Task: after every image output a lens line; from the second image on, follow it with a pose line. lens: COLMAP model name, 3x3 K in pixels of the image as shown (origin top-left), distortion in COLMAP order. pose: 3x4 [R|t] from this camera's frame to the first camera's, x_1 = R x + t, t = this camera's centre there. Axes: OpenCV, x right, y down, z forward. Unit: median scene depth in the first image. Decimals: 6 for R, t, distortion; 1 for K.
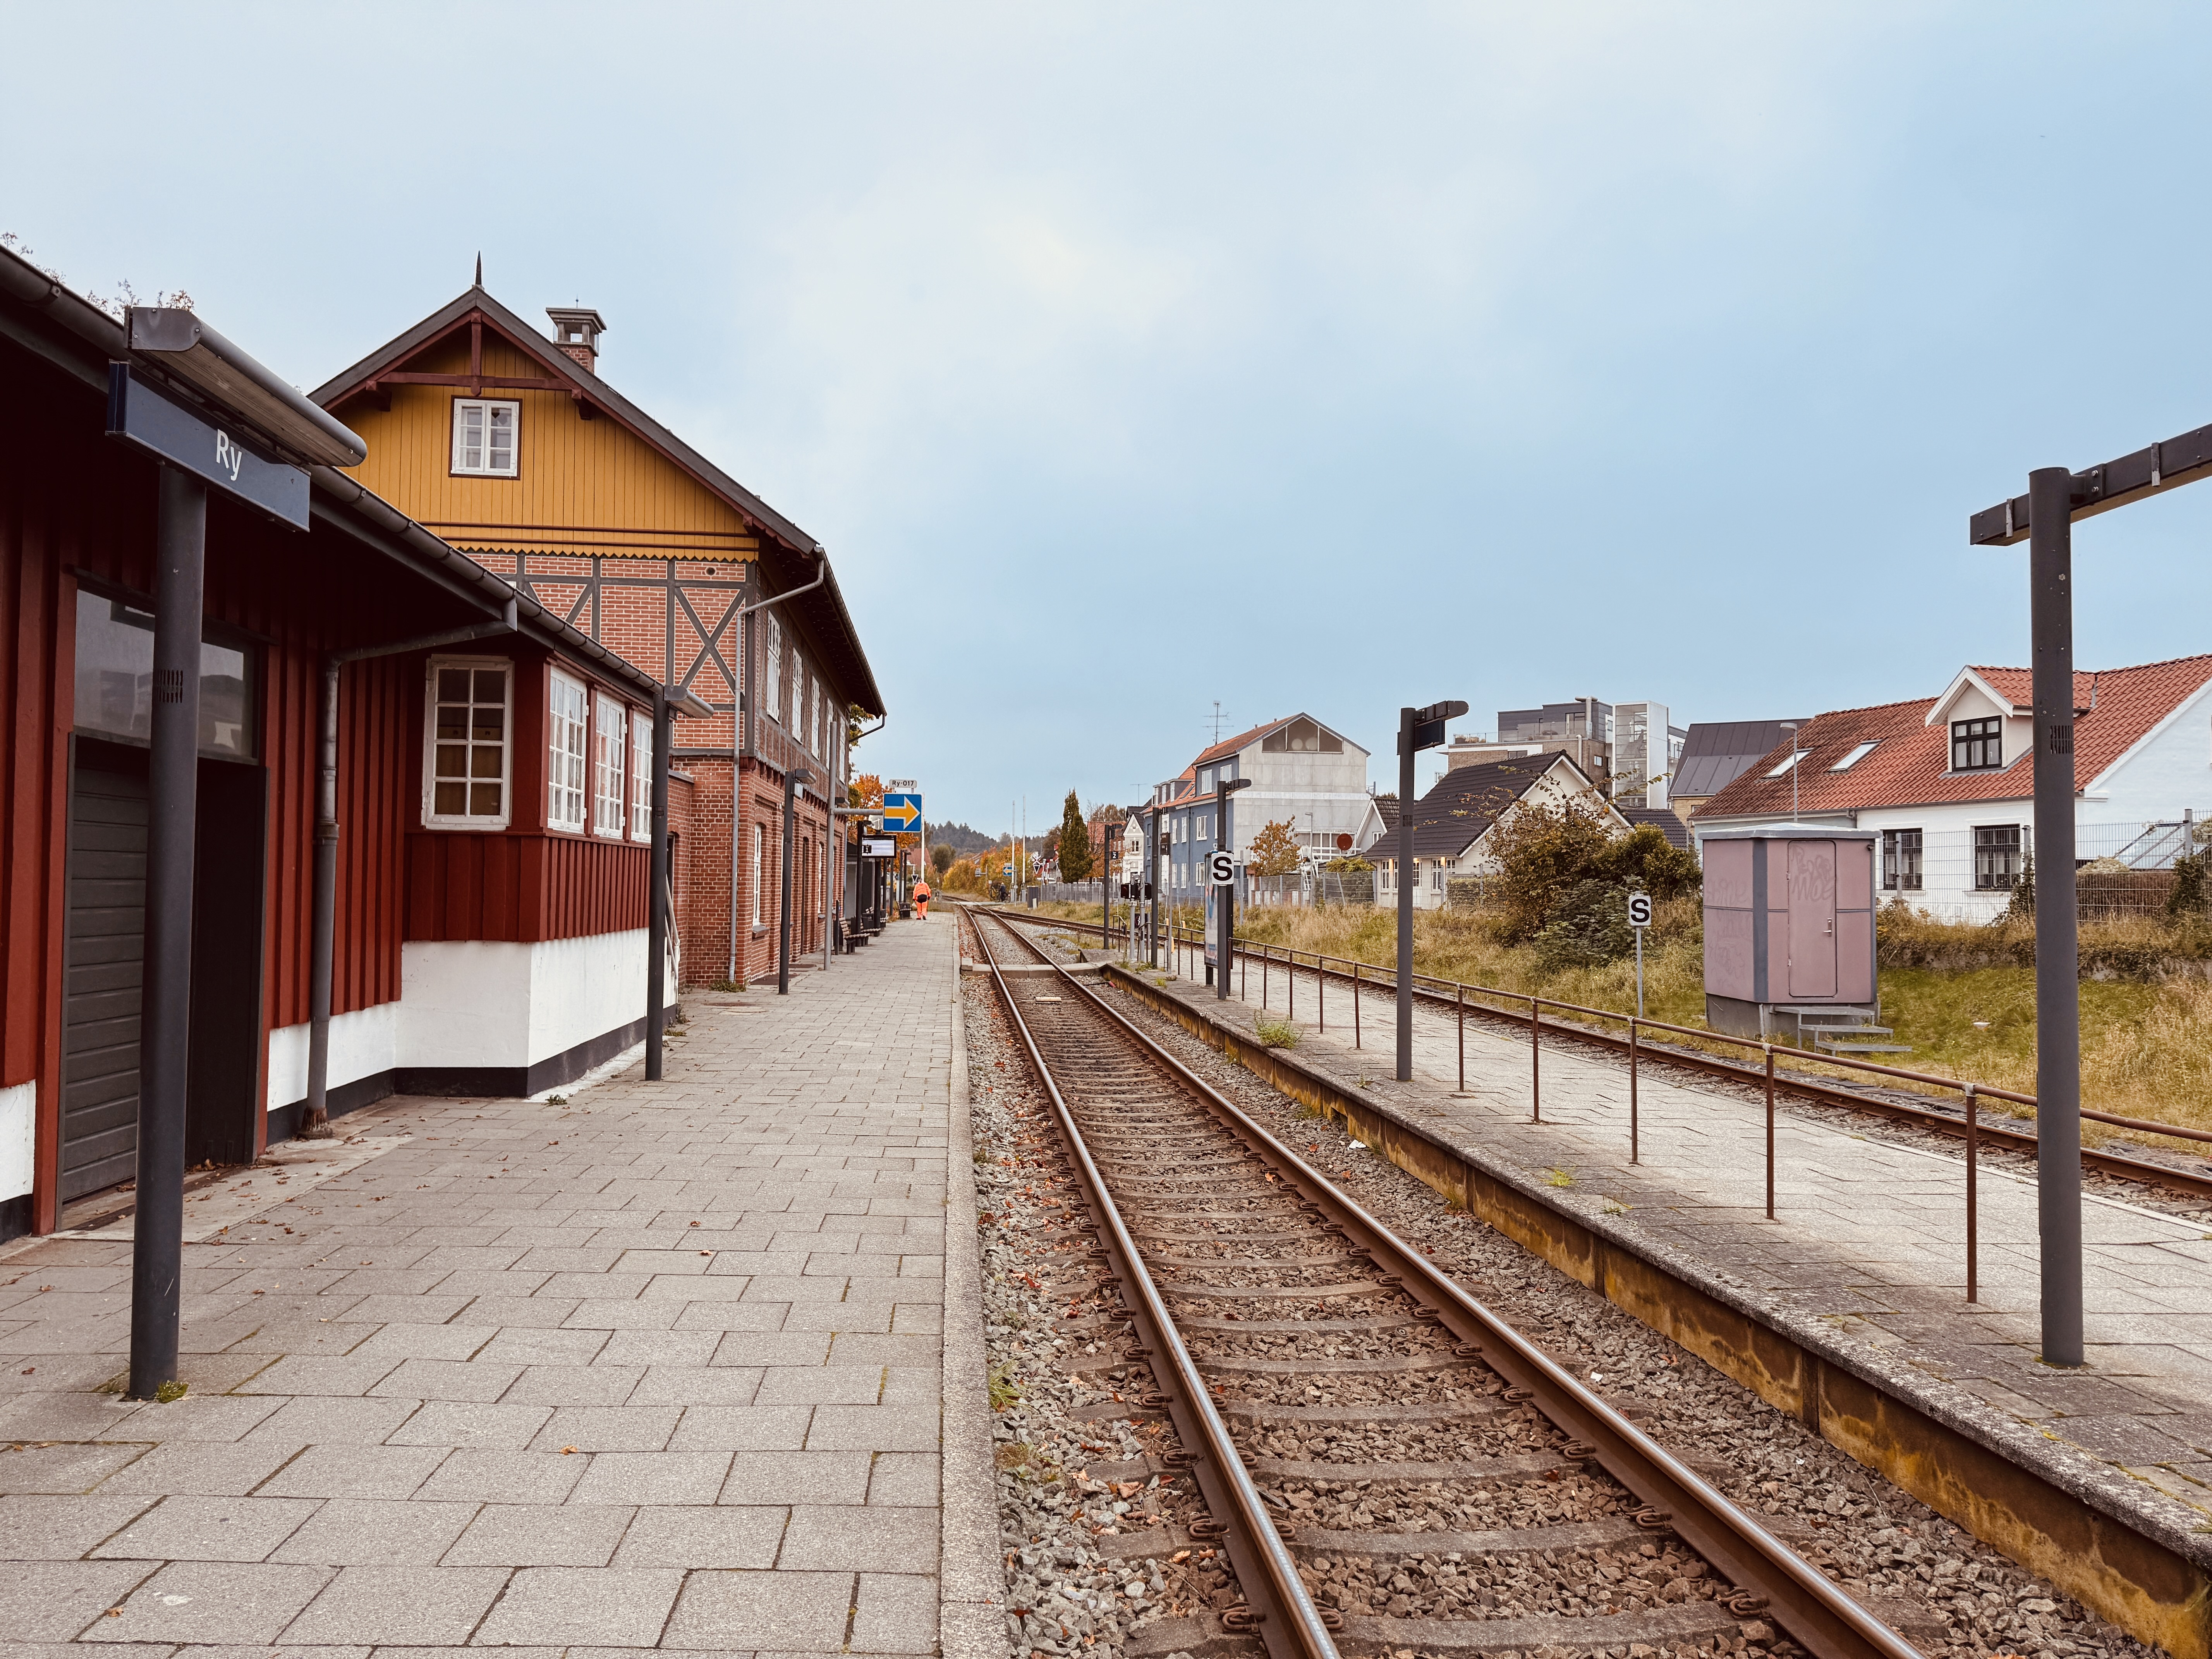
lens RADIAL K [[1557.5, 0, 1106.0], [0, 1557.5, 829.5], [0, 0, 1]] dist [0.000031, 0.000561]
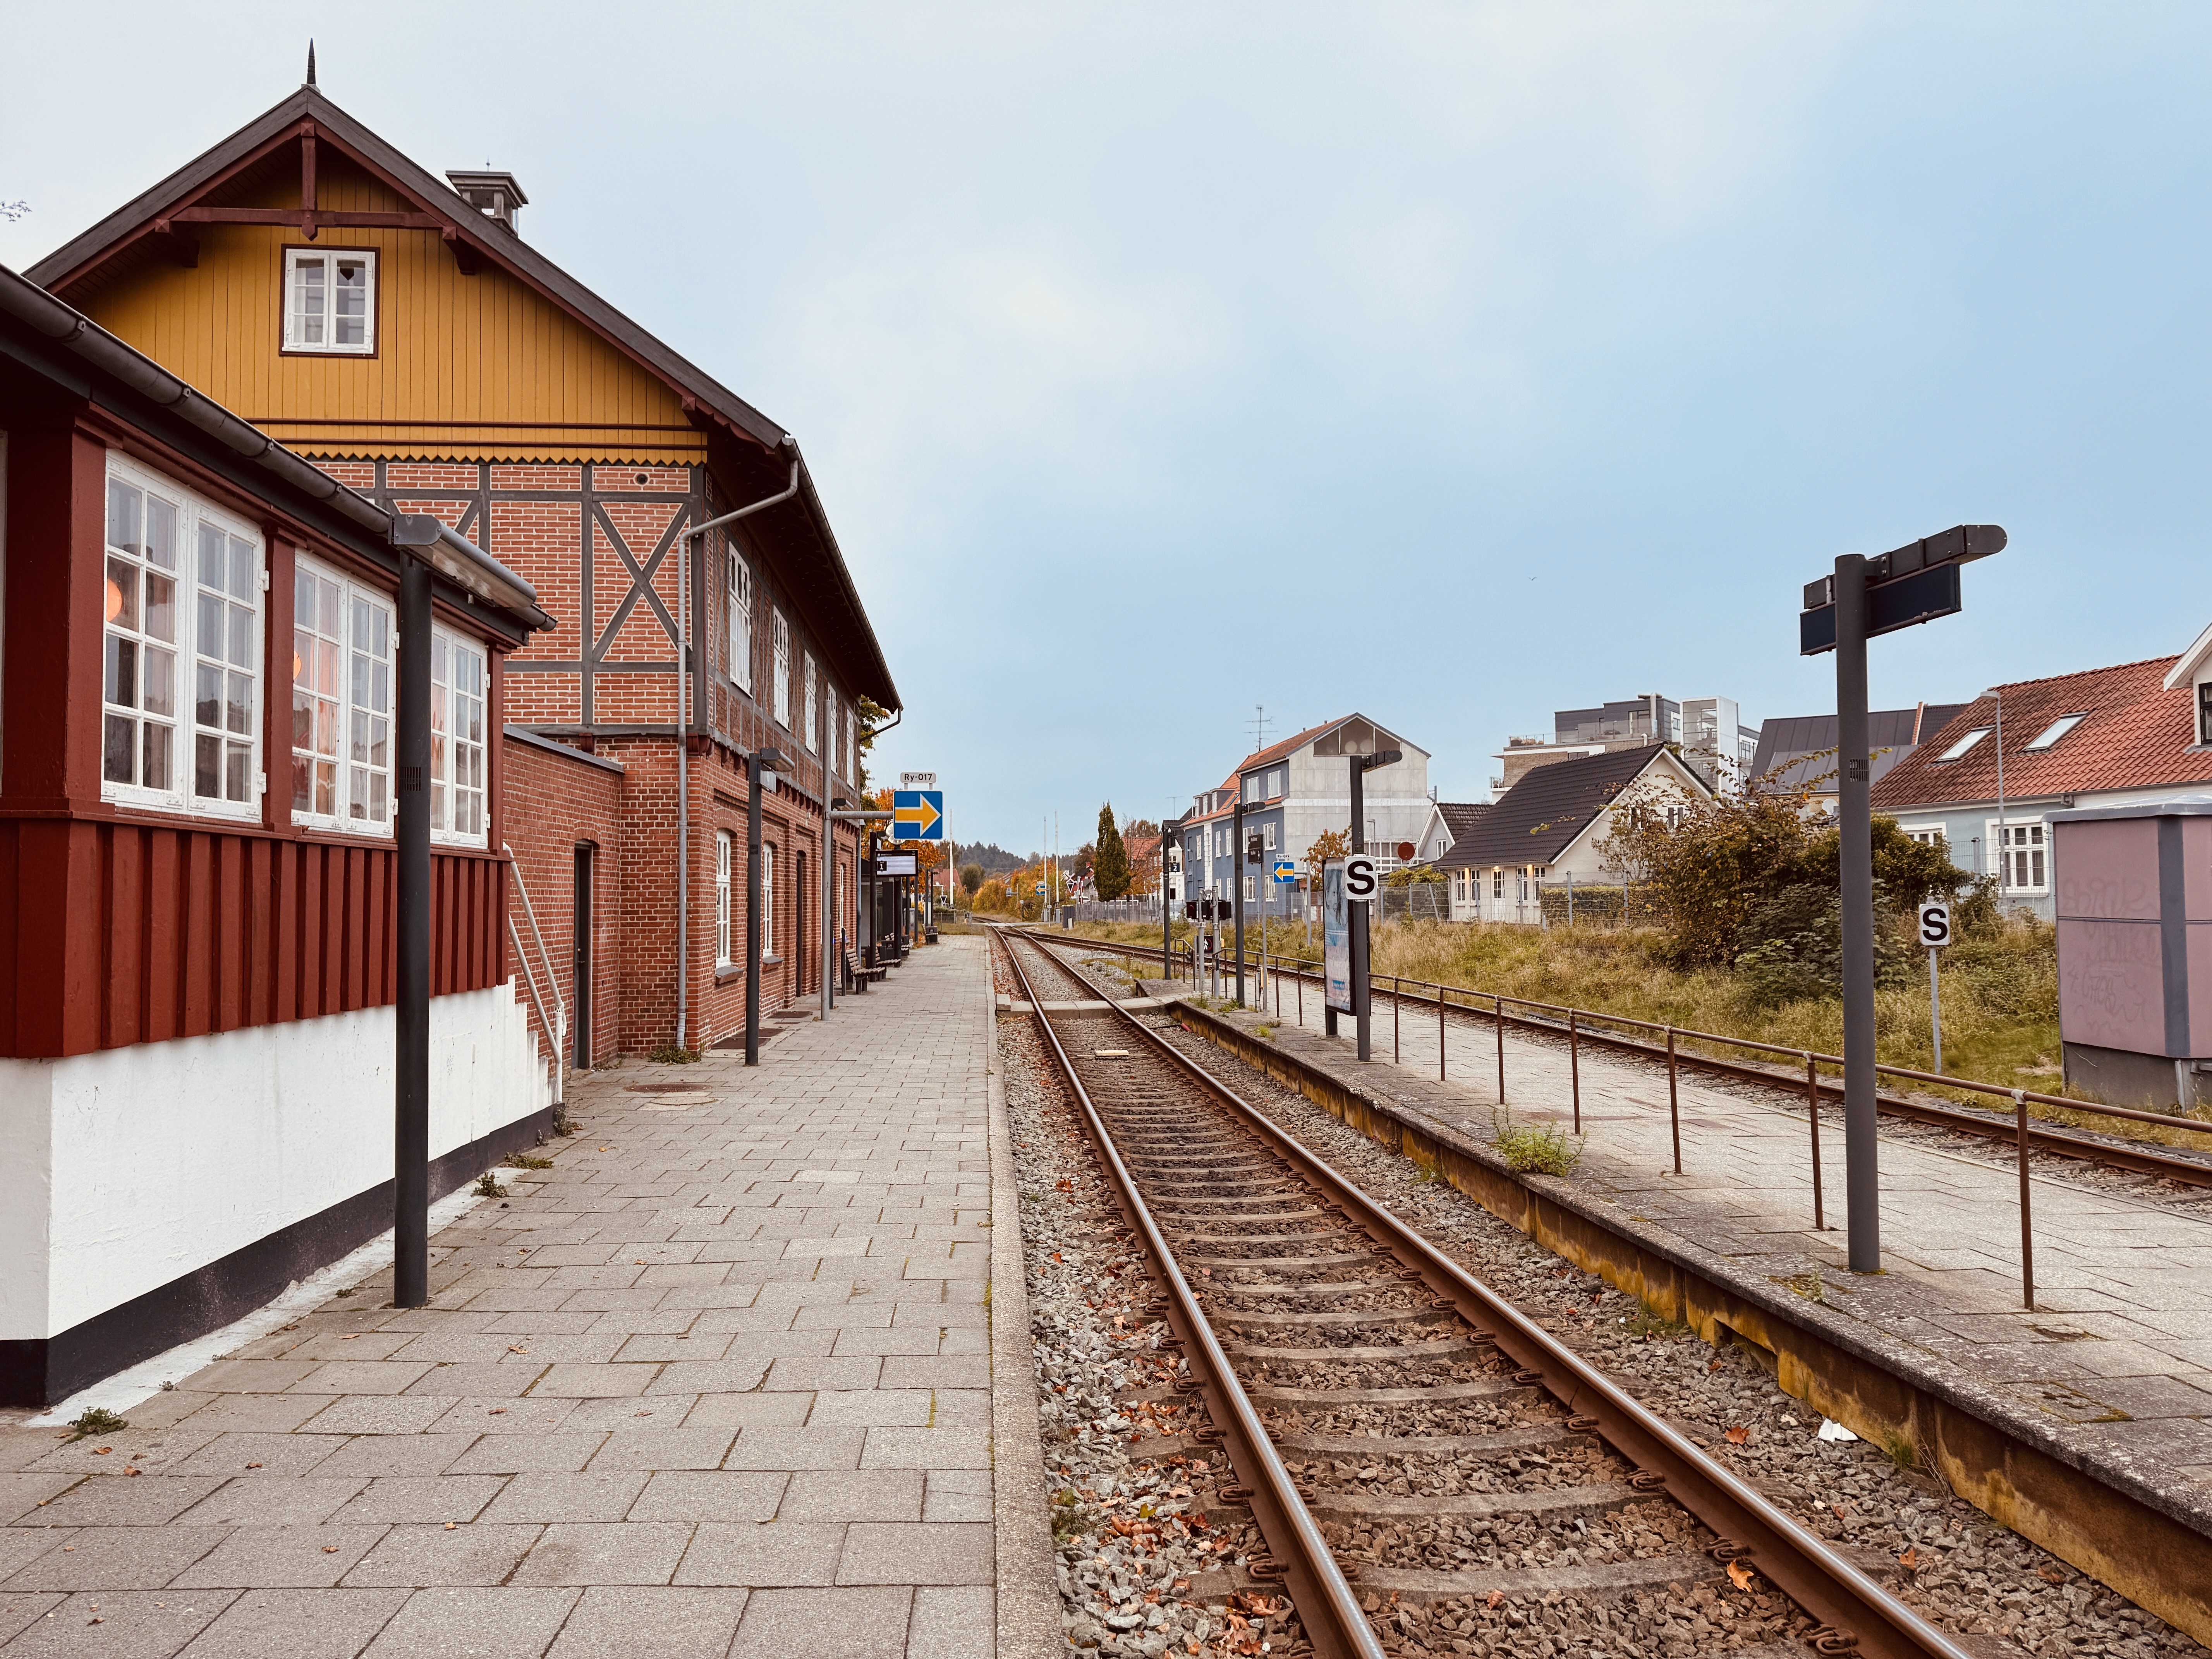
lens RADIAL K [[1547.5, 0, 1098.4], [0, 1547.5, 868.9], [0, 0, 1]] dist [-0.033521, -0.000960]
pose [[0.999546, -0.019378, -0.023070, -0.026896], [0.019691, 0.999716, 0.013412, 0.008429], [0.022803, -0.013860, 0.999644, 0.263889]]
